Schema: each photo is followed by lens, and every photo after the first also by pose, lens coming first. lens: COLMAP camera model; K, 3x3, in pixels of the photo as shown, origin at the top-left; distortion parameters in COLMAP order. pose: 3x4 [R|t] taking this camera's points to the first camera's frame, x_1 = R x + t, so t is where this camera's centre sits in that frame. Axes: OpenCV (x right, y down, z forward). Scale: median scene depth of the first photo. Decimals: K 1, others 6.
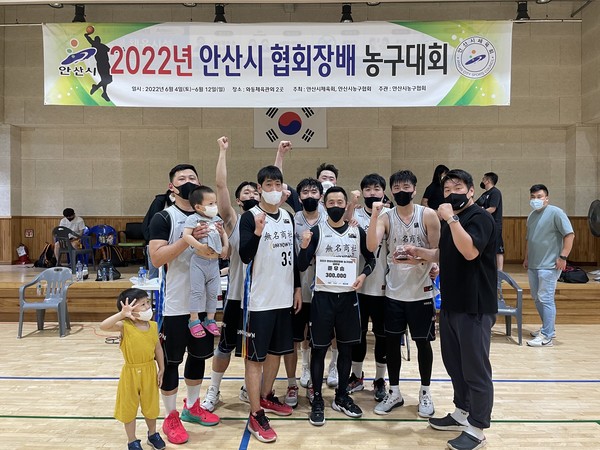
lens RADIAL K [[471.4, 0, 303.0], [0, 471.4, 220.7], [0, 0, 1]] dist [0.029457, -0.020706]
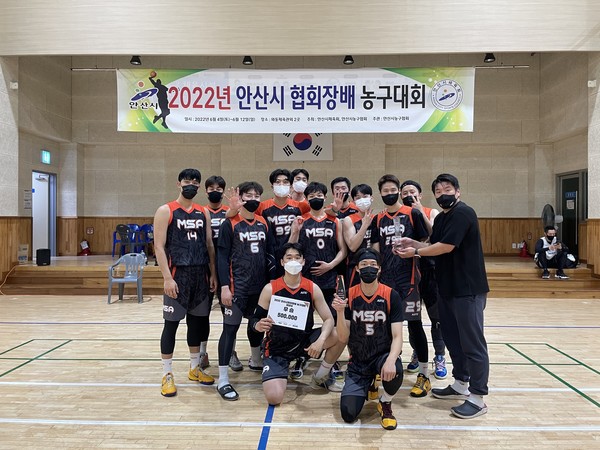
lens RADIAL K [[471.4, 0, 302.4], [0, 471.4, 220.1], [0, 0, 1]] dist [0.029457, -0.020706]
pose [[0.999936, 0.002082, -0.011149, -0.019078], [-0.002192, 0.999949, -0.009808, 0.014278], [0.011128, 0.009832, 0.999890, -0.305787]]
